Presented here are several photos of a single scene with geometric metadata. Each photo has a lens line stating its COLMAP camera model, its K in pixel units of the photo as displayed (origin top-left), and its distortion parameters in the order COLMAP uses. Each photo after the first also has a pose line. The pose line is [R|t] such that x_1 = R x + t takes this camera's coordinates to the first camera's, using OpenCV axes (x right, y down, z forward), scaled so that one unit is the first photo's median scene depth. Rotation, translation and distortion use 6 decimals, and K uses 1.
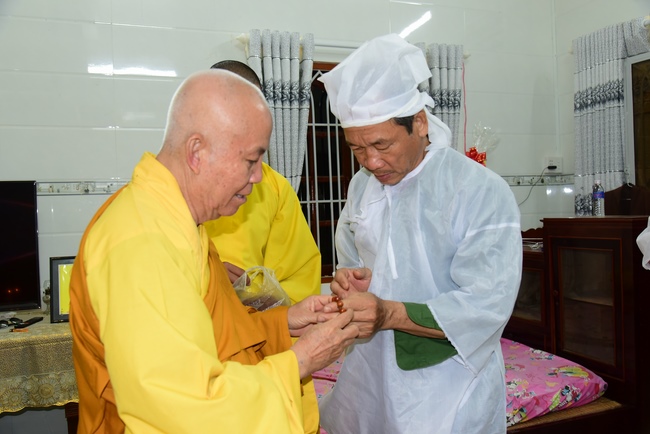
lens RADIAL K [[588.5, 0, 324.9], [0, 588.5, 214.9], [0, 0, 1]] dist [-0.030331, 0.035335]
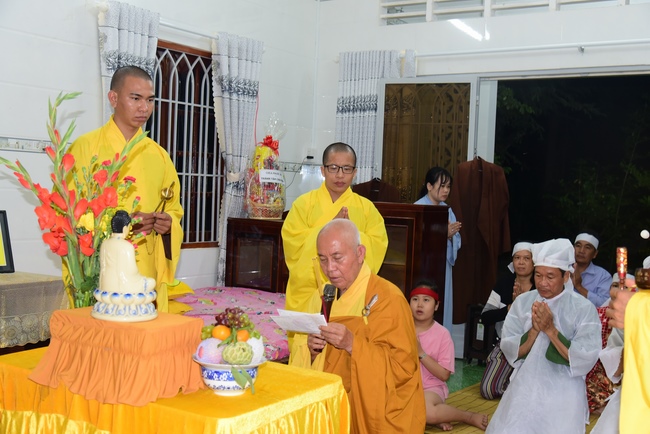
lens RADIAL K [[811.3, 0, 324.9], [0, 811.3, 226.3], [0, 0, 1]] dist [-0.049866, 0.000000]
pose [[0.808451, 0.043843, 0.586928, -0.585516], [-0.067204, 0.997576, 0.018051, 0.025871], [-0.584714, -0.054038, 0.809438, -0.349028]]
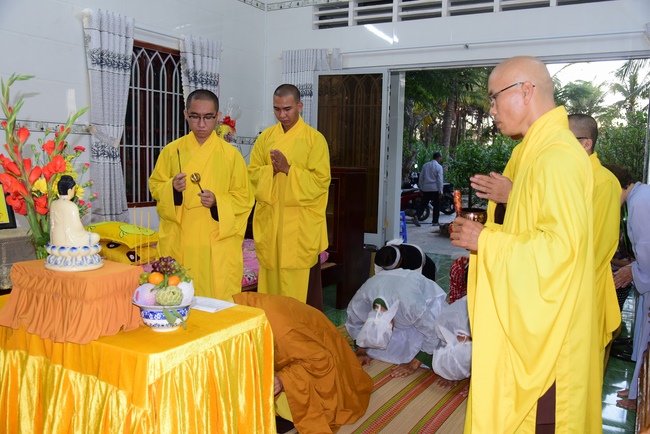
lens RADIAL K [[587.6, 0, 326.8], [0, 587.6, 224.1], [0, 0, 1]] dist [-0.062308, 0.028616]
pose [[0.768032, -0.013263, 0.640275, -0.505254], [-0.049056, 0.995630, 0.079468, 0.026217], [-0.638530, -0.092443, 0.764024, -0.301564]]
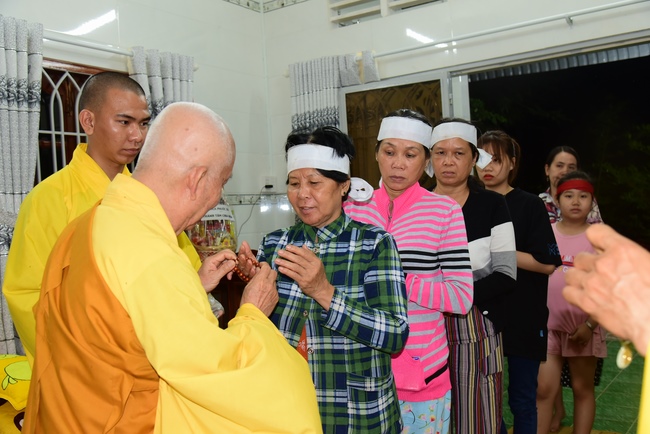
lens RADIAL K [[679.9, 0, 328.4], [0, 679.9, 215.0], [0, 0, 1]] dist [-0.020365, 0.000000]
pose [[0.813407, -0.011119, 0.581589, -0.242539], [0.034653, 0.998968, -0.029367, 0.007355], [-0.580662, 0.044041, 0.812952, -0.013331]]
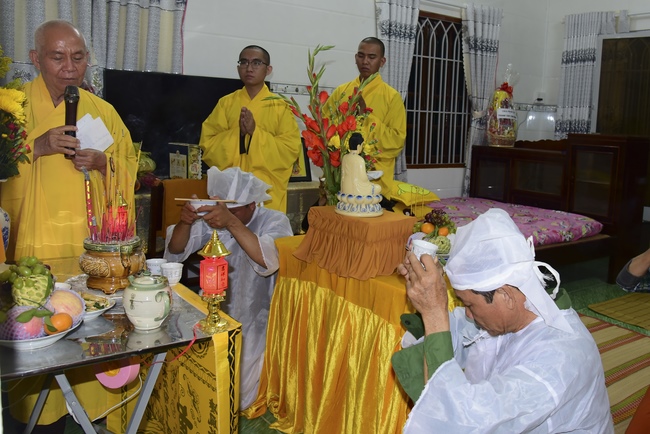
lens RADIAL K [[590.7, 0, 378.5], [0, 590.7, 202.7], [0, 0, 1]] dist [-0.074140, 0.020142]
pose [[0.948184, 0.029195, 0.316376, -0.517819], [-0.070429, 0.990310, 0.119691, 0.032051], [-0.309816, -0.135771, 0.941053, -0.334383]]
